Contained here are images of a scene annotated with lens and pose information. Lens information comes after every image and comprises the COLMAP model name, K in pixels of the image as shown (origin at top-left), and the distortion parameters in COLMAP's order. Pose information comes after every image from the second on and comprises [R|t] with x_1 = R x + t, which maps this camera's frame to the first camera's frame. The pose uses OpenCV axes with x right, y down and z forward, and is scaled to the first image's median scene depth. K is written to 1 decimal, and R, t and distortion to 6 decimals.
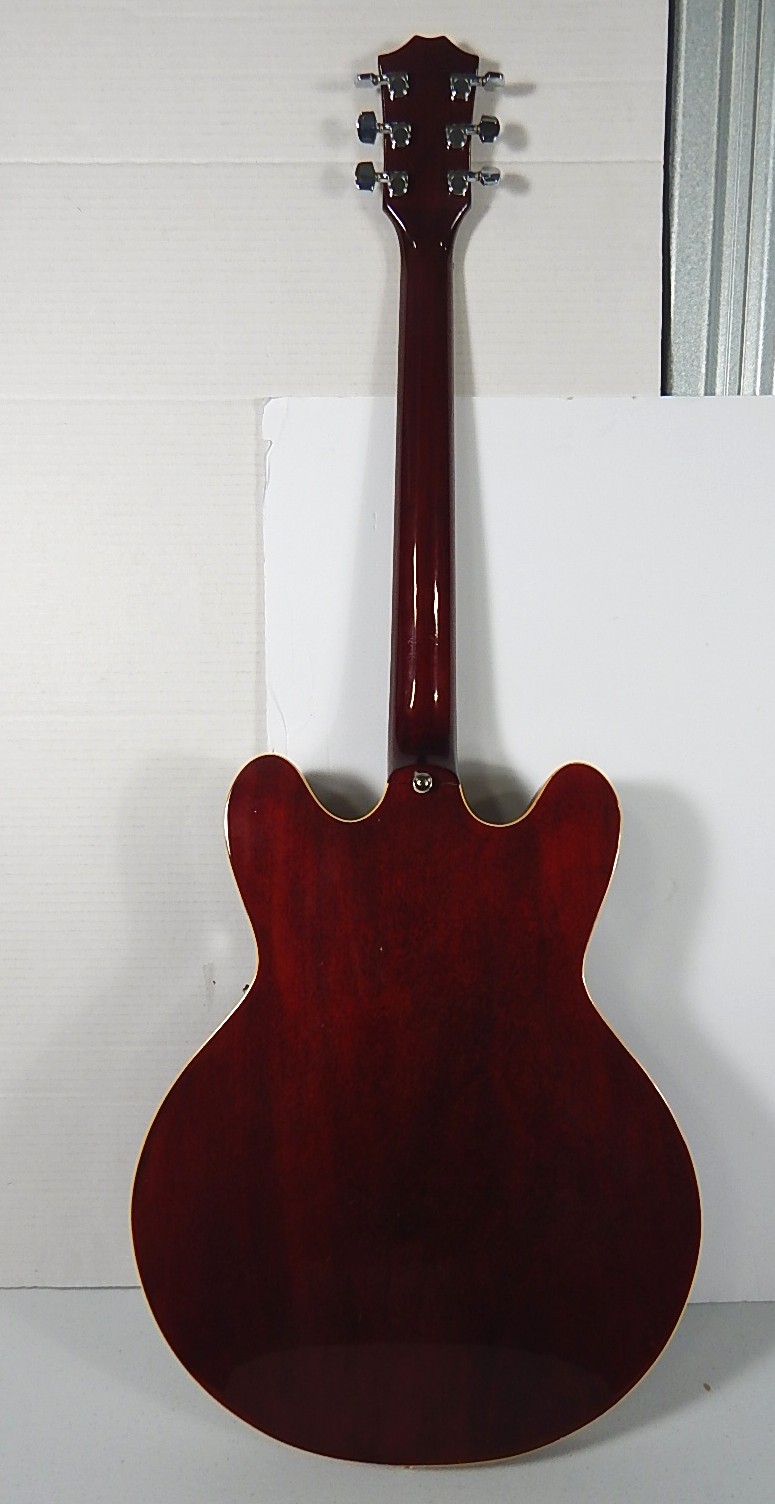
lens RADIAL K [[1101.9, 0, 389.3], [0, 1101.9, 747.8], [0, 0, 1]] dist [-0.039835, 0.002458]
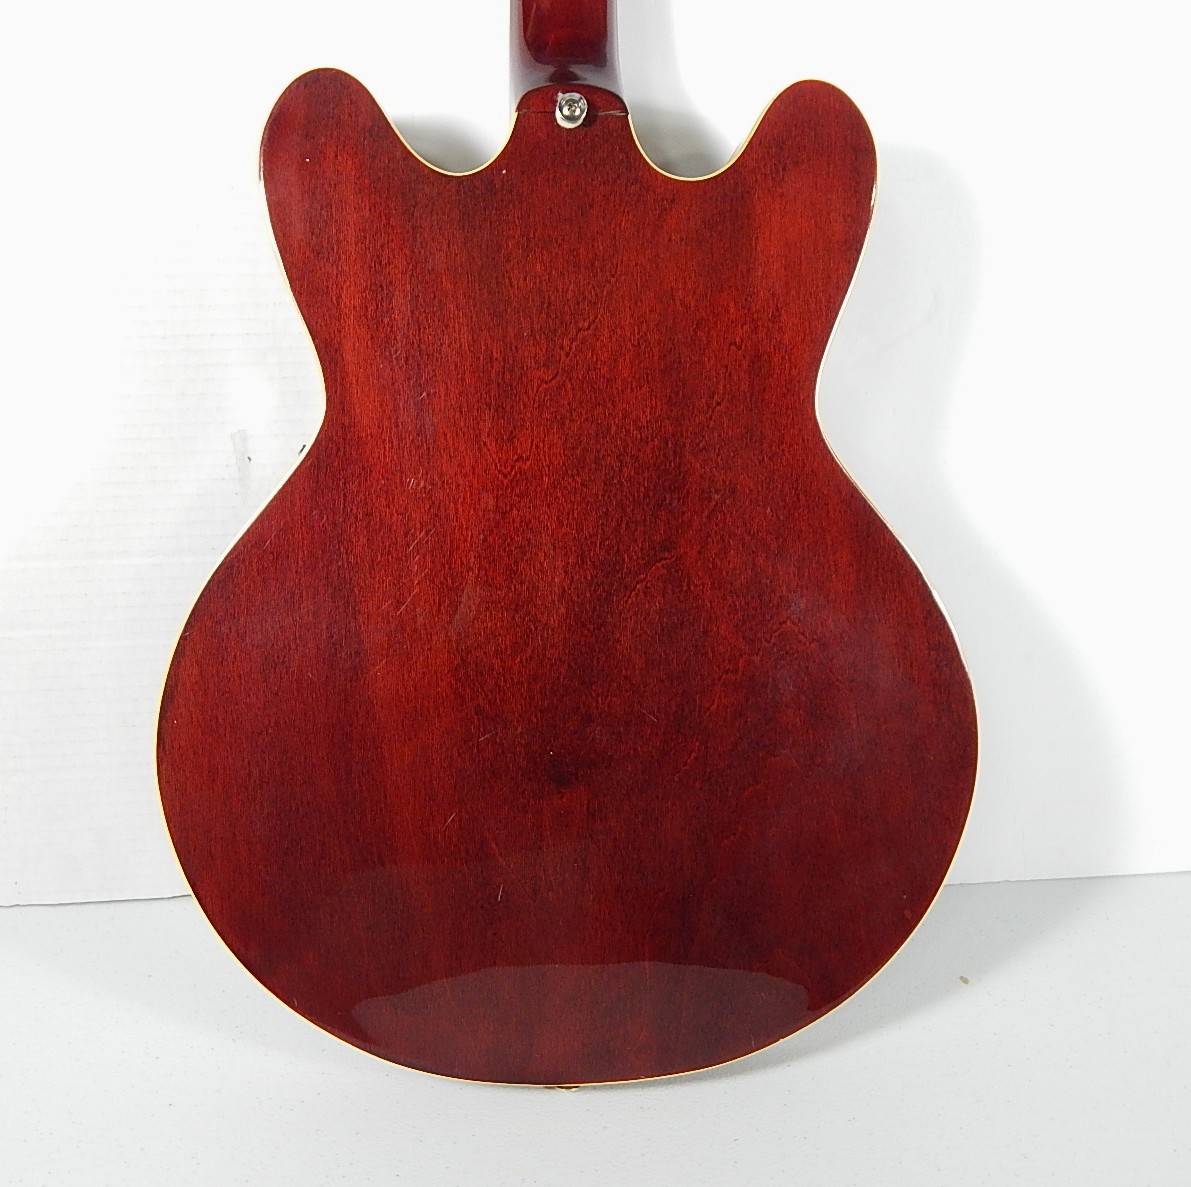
lens RADIAL K [[1583.1, 0, 597.1], [0, 1583.1, 598.5], [0, 0, 1]] dist [-0.046231, 0.000000]
pose [[0.996548, -0.030781, 0.077103, -0.033972], [0.011064, 0.969682, 0.244119, 0.083695], [-0.082280, -0.242423, 0.966675, 0.054179]]
